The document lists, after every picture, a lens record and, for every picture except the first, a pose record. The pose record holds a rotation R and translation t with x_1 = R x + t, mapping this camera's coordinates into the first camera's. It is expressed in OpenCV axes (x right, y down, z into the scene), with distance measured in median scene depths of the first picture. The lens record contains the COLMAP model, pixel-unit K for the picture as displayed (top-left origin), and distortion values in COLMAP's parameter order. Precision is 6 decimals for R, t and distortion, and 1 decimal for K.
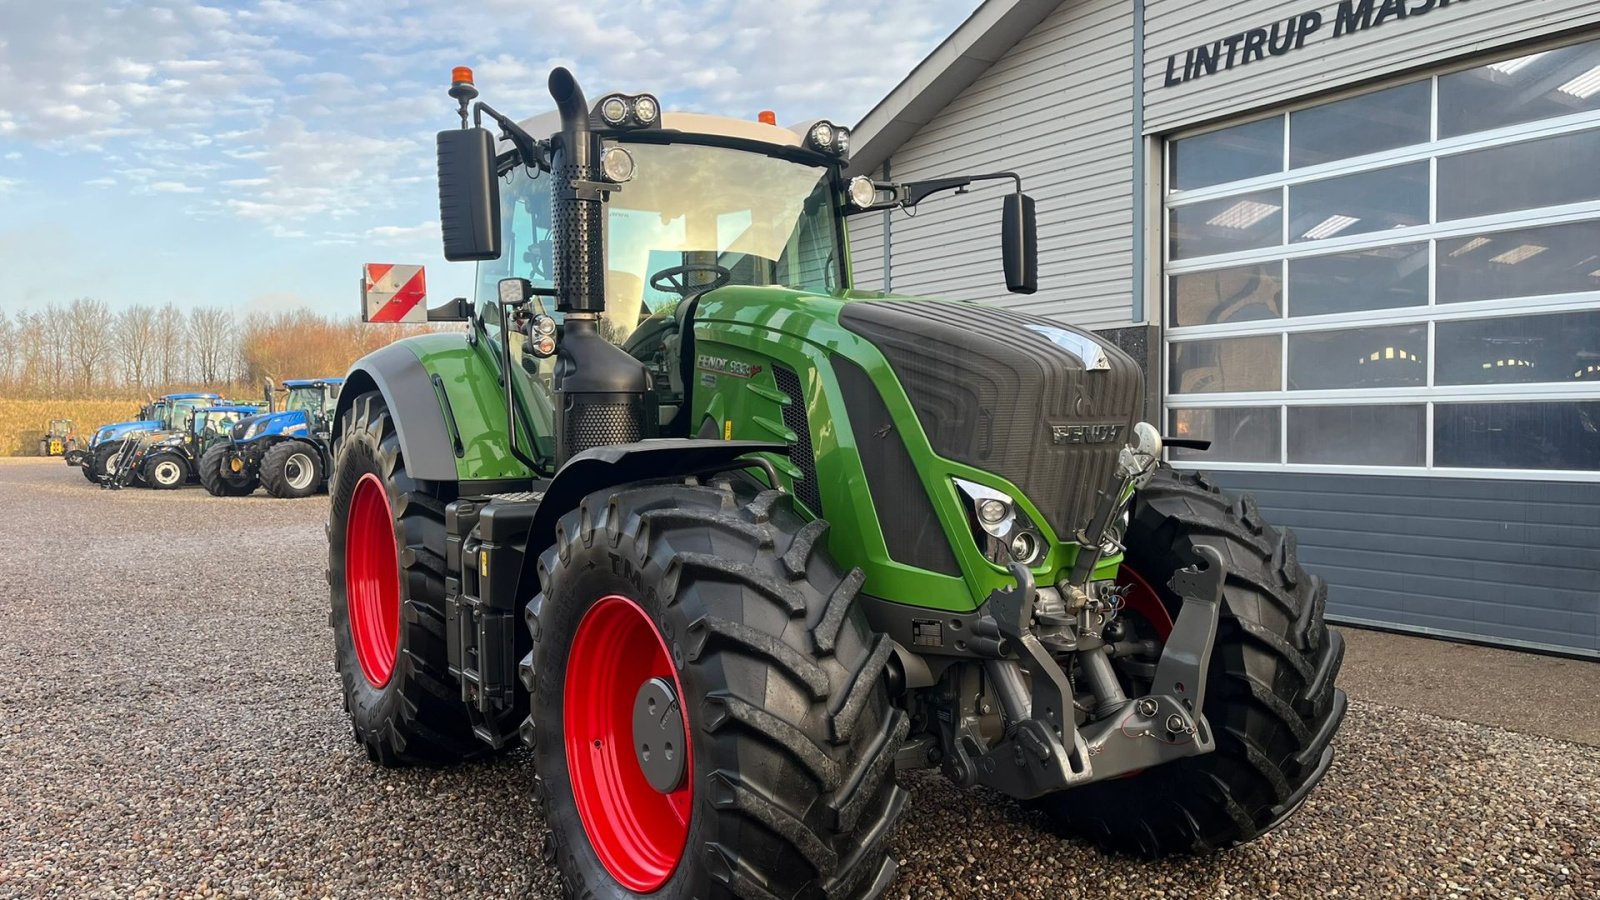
lens RADIAL K [[1204.6, 0, 800.8], [0, 1204.6, 456.8], [0, 0, 1]] dist [0.063282, -0.075277]
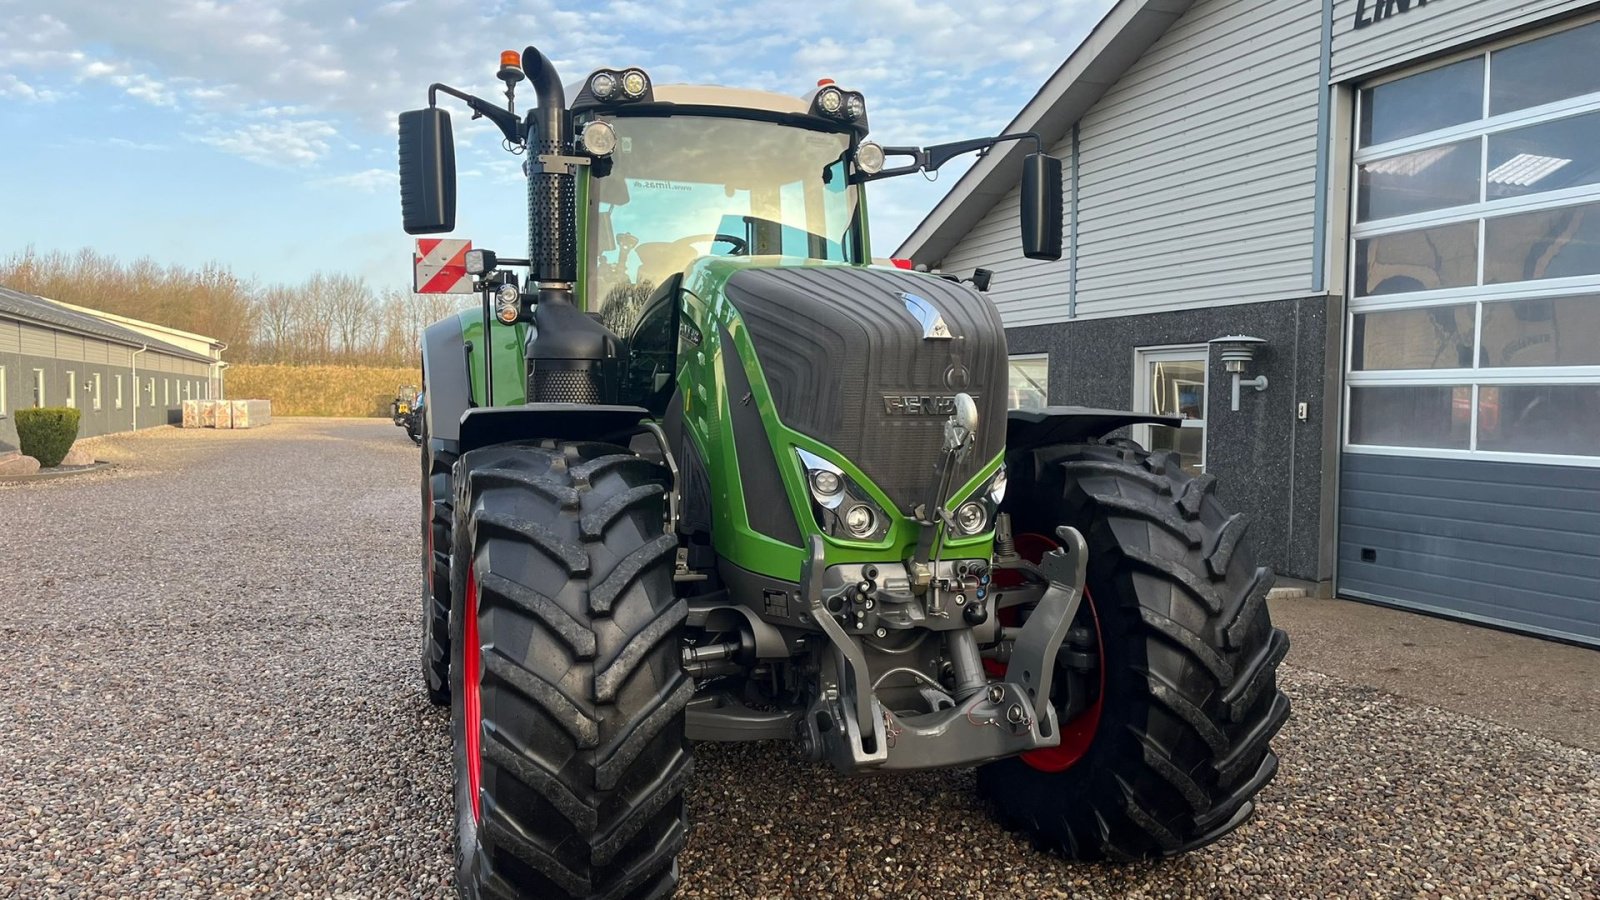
lens RADIAL K [[1204.6, 0, 799.5], [0, 1204.6, 455.1], [0, 0, 1]] dist [0.063282, -0.075277]
pose [[0.969890, 0.028701, -0.241844, 0.228086], [-0.023899, 0.999455, 0.022768, 0.000763], [0.242366, -0.016303, 0.970048, 0.030062]]
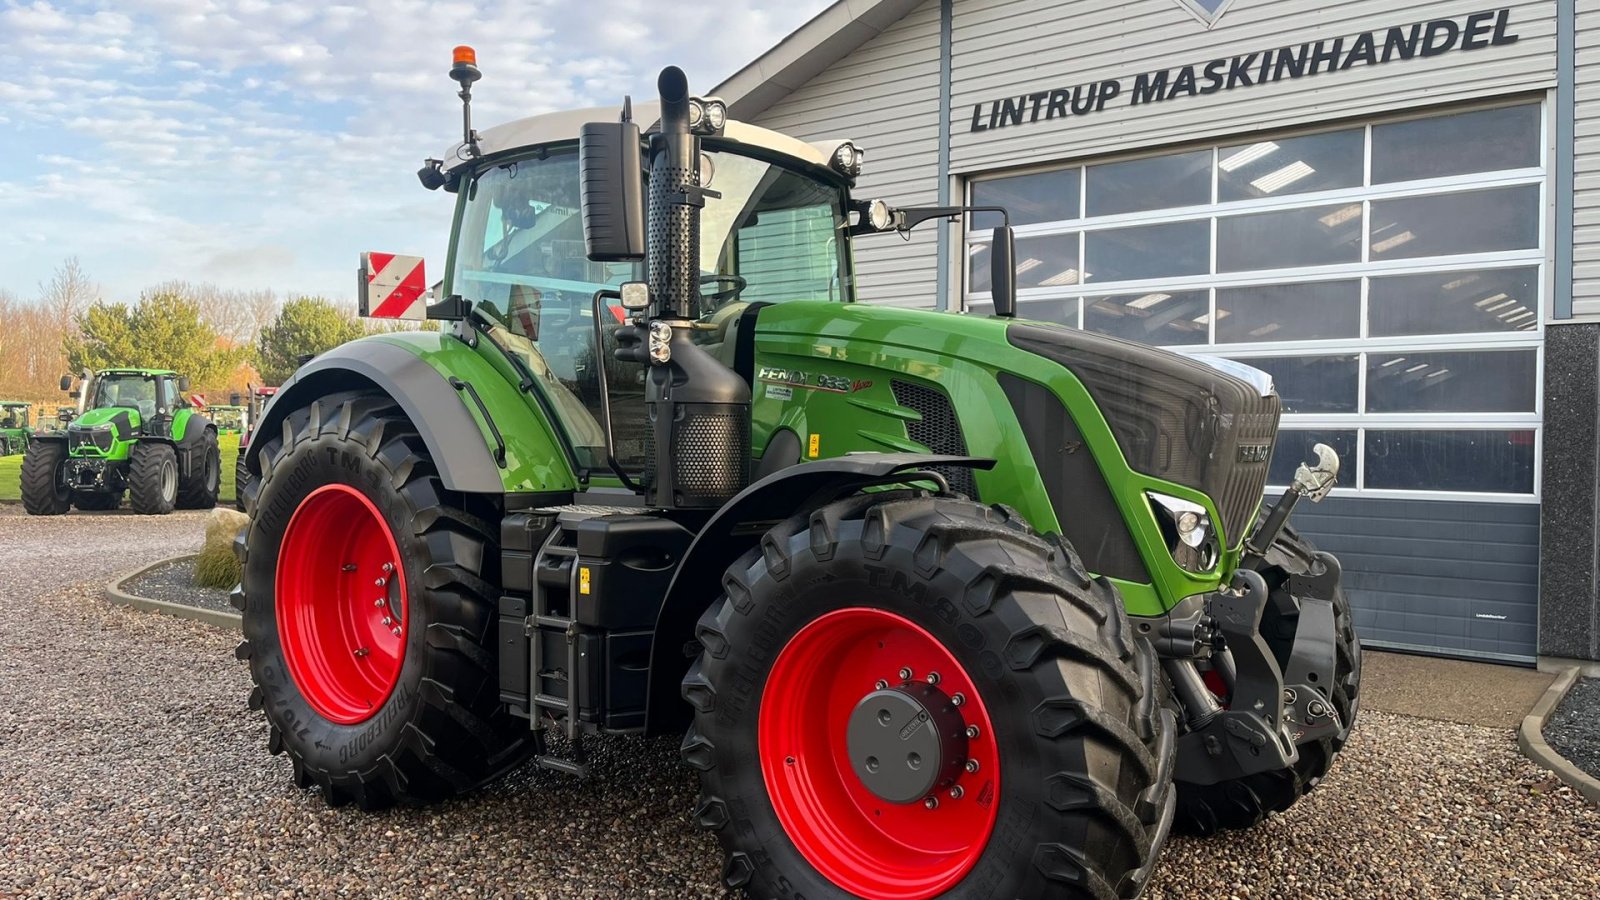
lens RADIAL K [[1204.6, 0, 807.1], [0, 1204.6, 456.2], [0, 0, 1]] dist [0.063282, -0.075277]
pose [[0.948815, 0.012759, 0.315574, -0.314947], [-0.009020, 0.999871, -0.013304, 0.001659], [-0.315703, 0.009777, 0.948808, 0.040433]]
